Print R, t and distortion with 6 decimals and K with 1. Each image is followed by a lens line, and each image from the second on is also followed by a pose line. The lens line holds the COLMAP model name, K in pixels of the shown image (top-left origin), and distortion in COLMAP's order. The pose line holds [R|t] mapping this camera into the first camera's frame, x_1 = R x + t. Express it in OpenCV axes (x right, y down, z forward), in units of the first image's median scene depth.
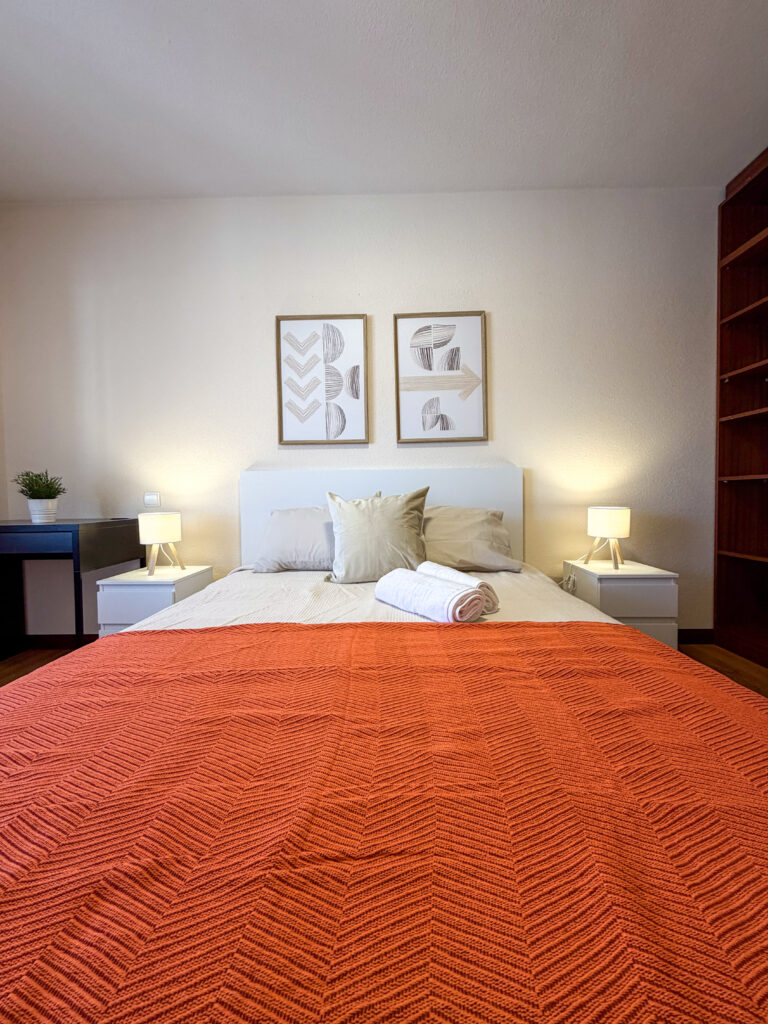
lens RADIAL K [[408.9, 0, 383.3], [0, 408.9, 510.1], [0, 0, 1]] dist [0.001302, -0.000397]
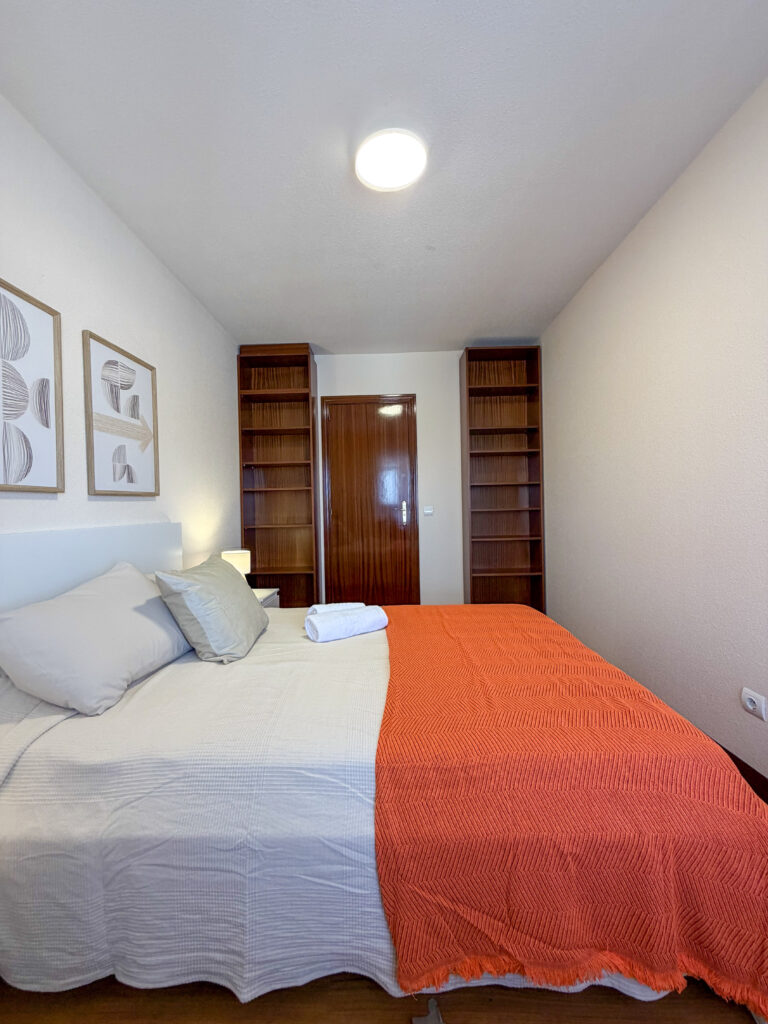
lens RADIAL K [[408.9, 0, 383.3], [0, 408.9, 510.1], [0, 0, 1]] dist [0.001302, -0.000397]
pose [[0.011290, 0.007067, 0.999911, -0.737406], [0.062084, 0.998041, -0.007754, -0.095311], [-0.998007, 0.062166, 0.010829, 0.445541]]
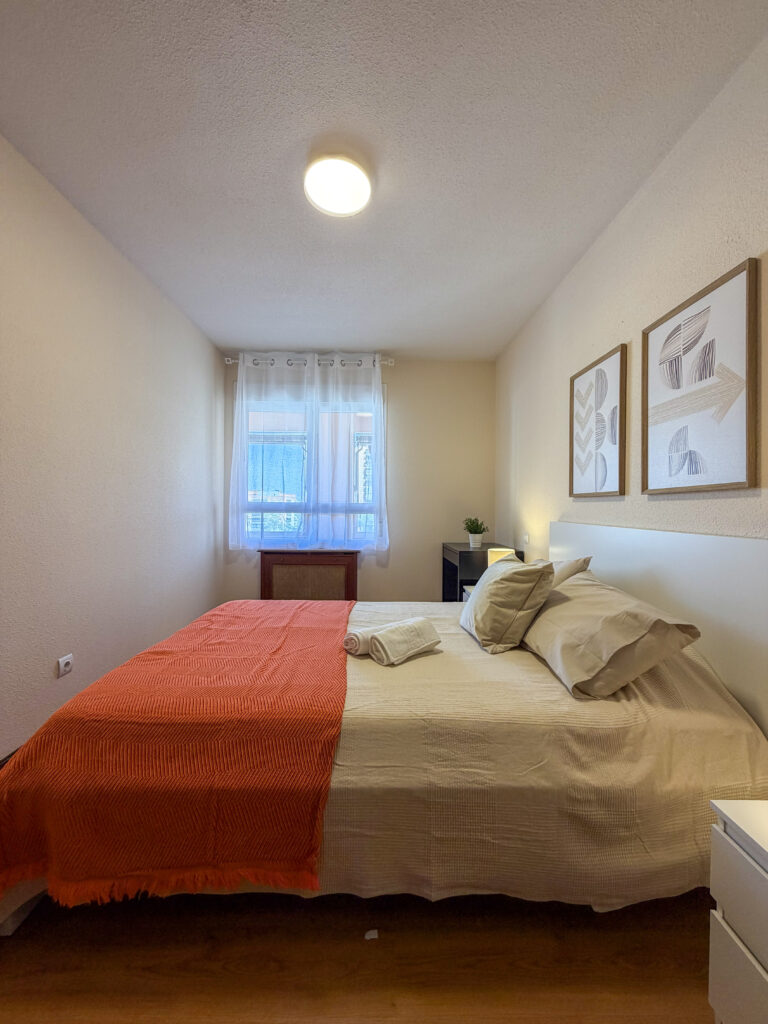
lens RADIAL K [[408.9, 0, 383.3], [0, 408.9, 510.1], [0, 0, 1]] dist [0.001302, -0.000397]
pose [[0.031194, 0.024406, -0.999215, 0.790378], [-0.051574, 0.998409, 0.022776, -0.127964], [0.998182, 0.050824, 0.032403, 0.491711]]
